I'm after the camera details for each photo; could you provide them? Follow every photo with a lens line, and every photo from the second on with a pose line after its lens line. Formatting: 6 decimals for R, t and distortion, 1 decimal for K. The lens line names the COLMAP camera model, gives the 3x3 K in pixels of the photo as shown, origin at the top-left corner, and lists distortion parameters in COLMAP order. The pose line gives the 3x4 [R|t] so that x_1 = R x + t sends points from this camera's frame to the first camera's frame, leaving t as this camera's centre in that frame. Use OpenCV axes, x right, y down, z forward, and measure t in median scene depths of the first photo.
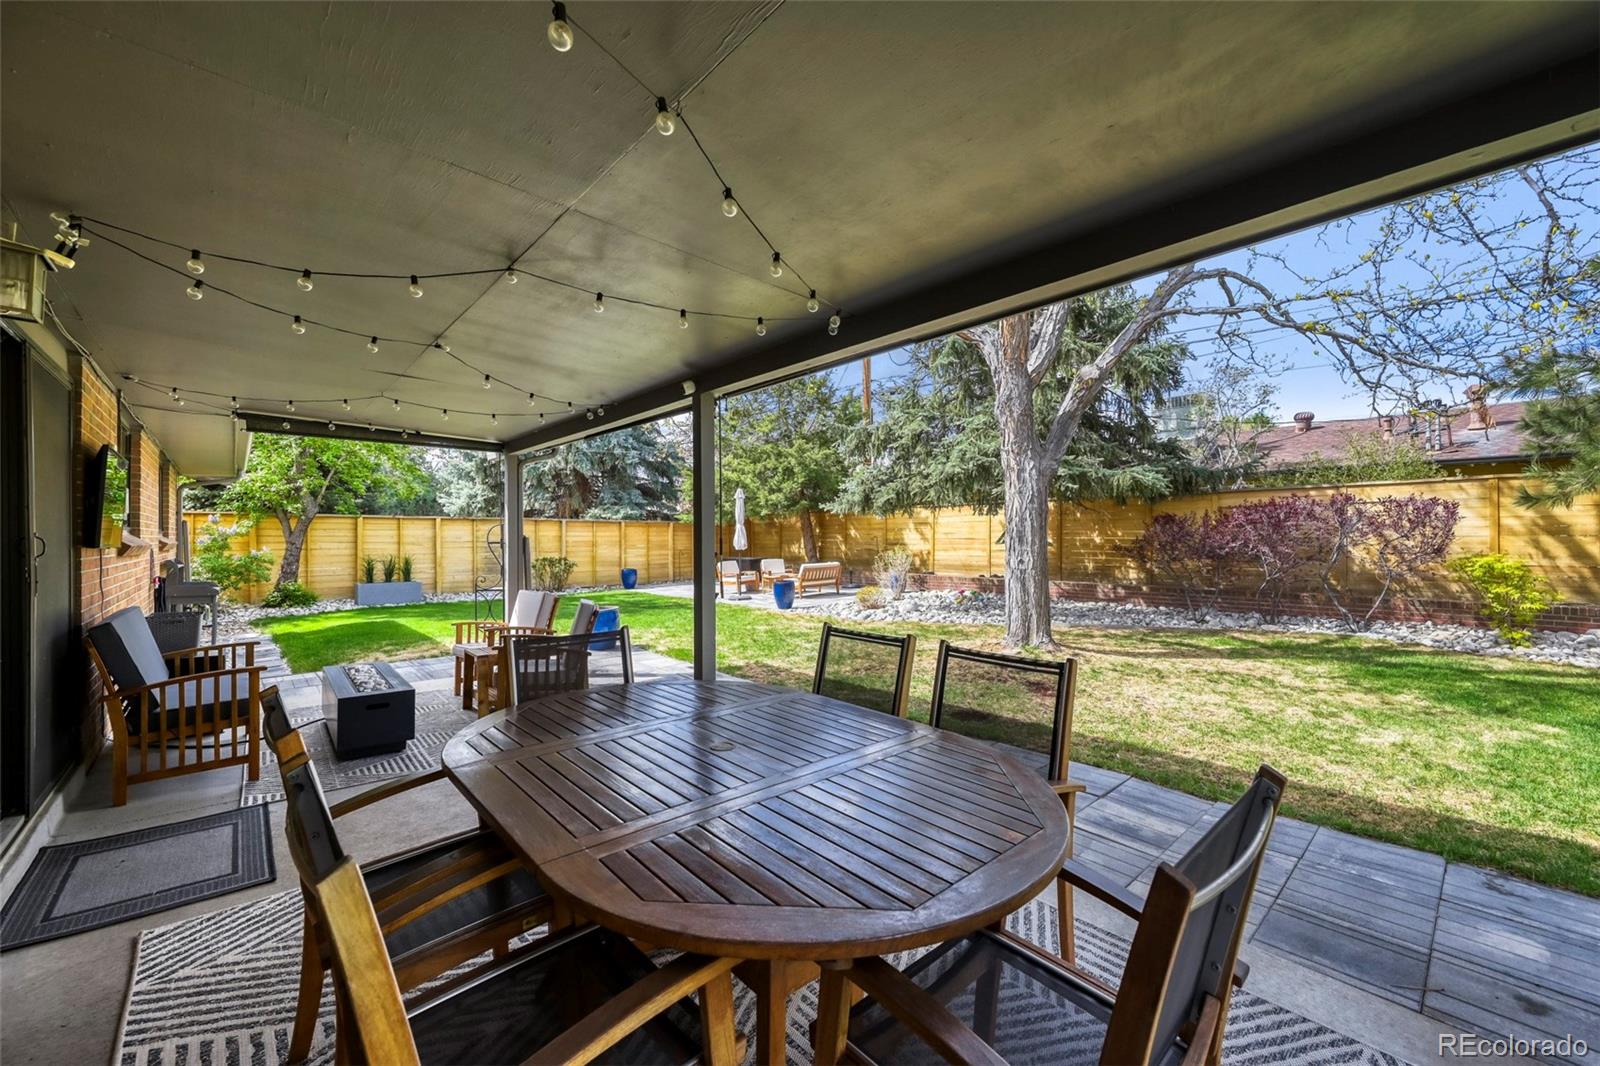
lens RADIAL K [[644.8, 0, 801.3], [0, 644.8, 529.9], [0, 0, 1]] dist [0.001944, 0.001063]
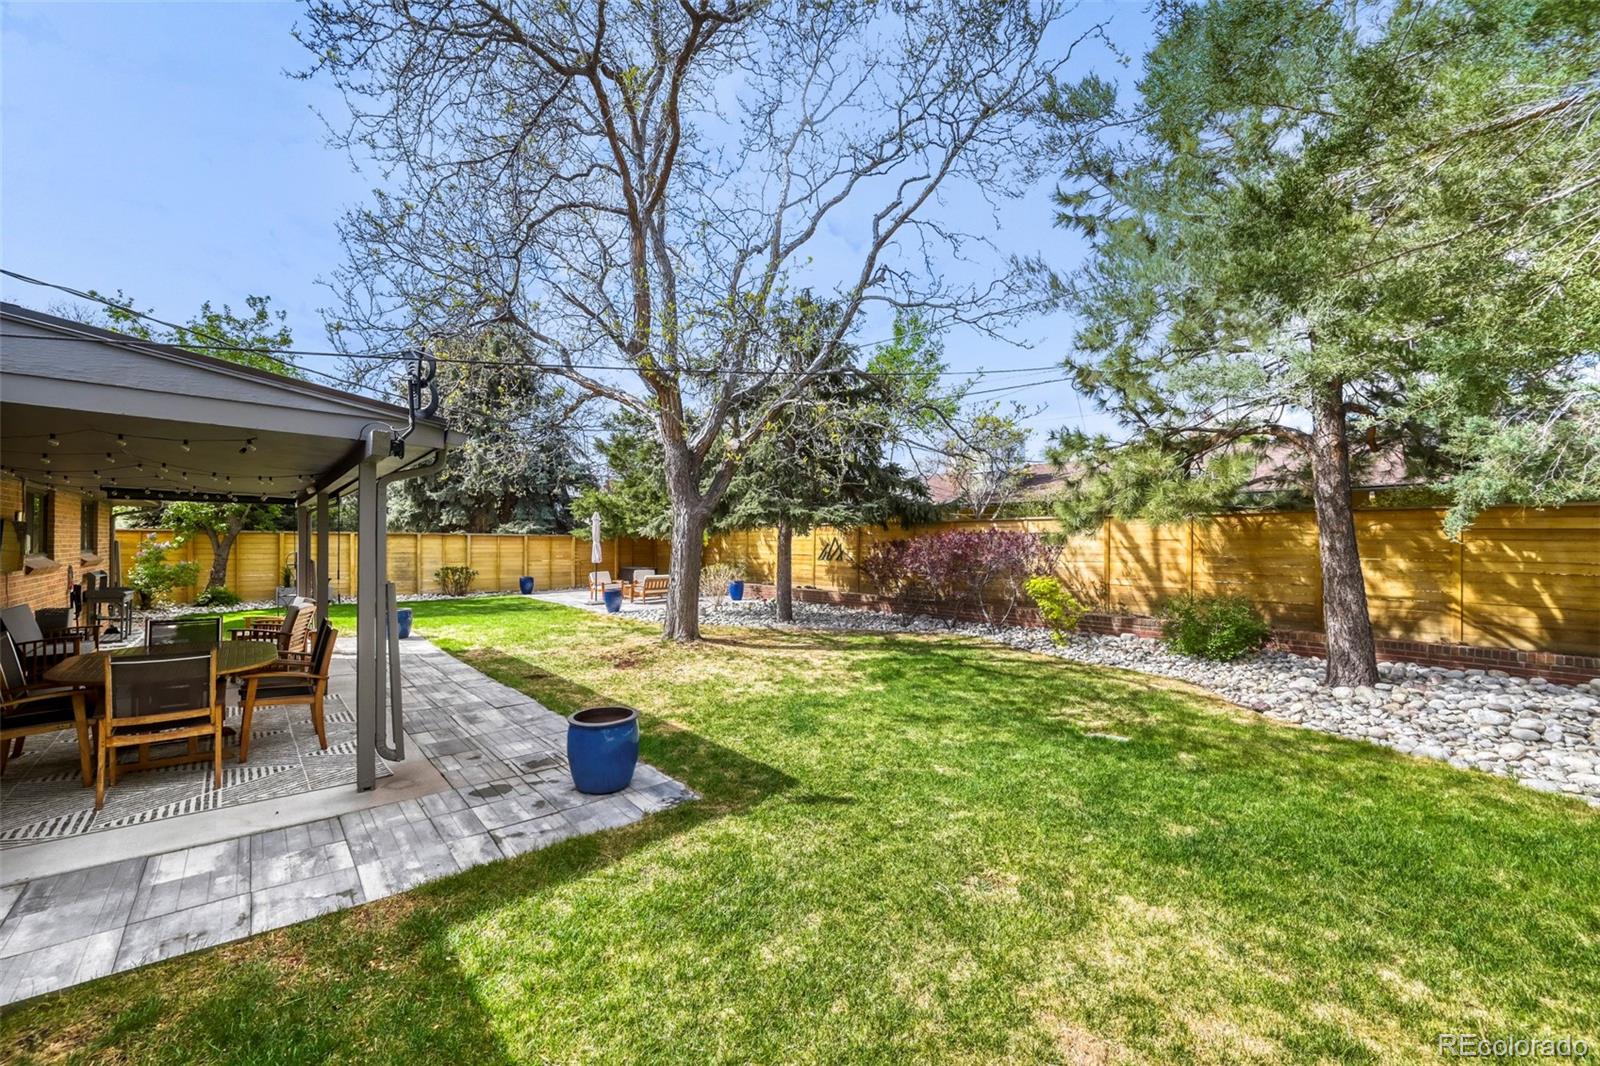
lens RADIAL K [[644.8, 0, 798.6], [0, 644.8, 538.8], [0, 0, 1]] dist [0.001944, 0.001063]
pose [[0.999879, 0.009501, -0.012287, 0.331820], [-0.009424, 0.999936, 0.006323, -0.028268], [0.012346, -0.006206, 0.999905, -0.222944]]
